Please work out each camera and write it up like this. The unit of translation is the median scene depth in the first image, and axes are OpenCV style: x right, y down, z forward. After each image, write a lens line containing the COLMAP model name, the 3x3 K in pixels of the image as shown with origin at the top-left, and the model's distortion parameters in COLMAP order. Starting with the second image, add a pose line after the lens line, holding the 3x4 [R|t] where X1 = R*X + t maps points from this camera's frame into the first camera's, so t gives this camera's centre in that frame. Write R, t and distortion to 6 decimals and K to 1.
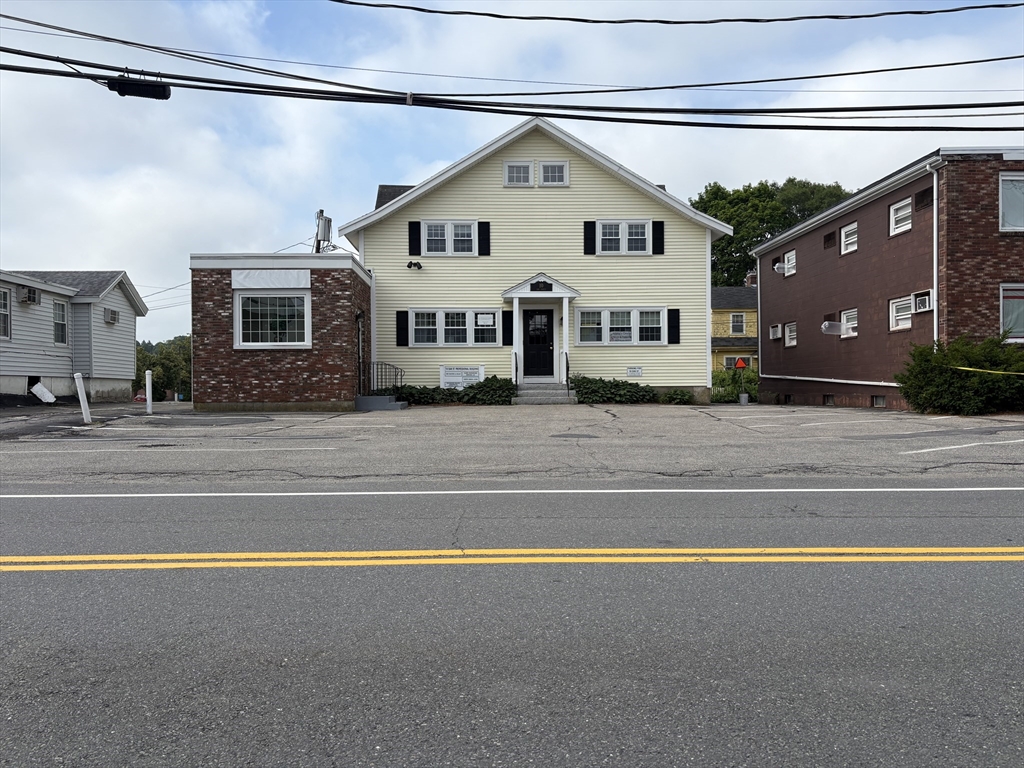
lens RADIAL K [[768.4, 0, 492.1], [0, 768.4, 390.4], [0, 0, 1]] dist [0.144832, -0.291421]
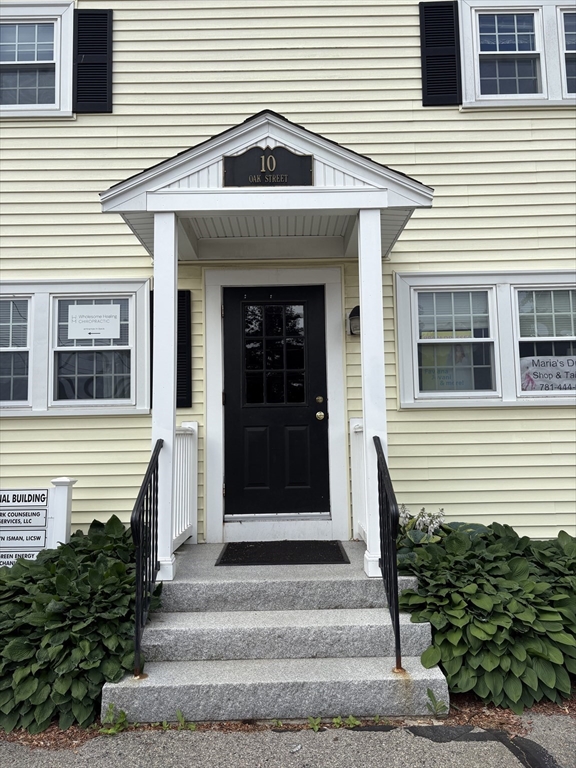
lens RADIAL K [[576.3, 0, 288.0], [0, 576.3, 384.0], [0, 0, 1]] dist [0.144832, -0.291421]
pose [[0.999676, -0.013718, -0.021424, 0.069633], [0.011843, 0.996284, -0.085305, -0.048487], [0.022514, 0.085024, 0.996125, 0.782857]]
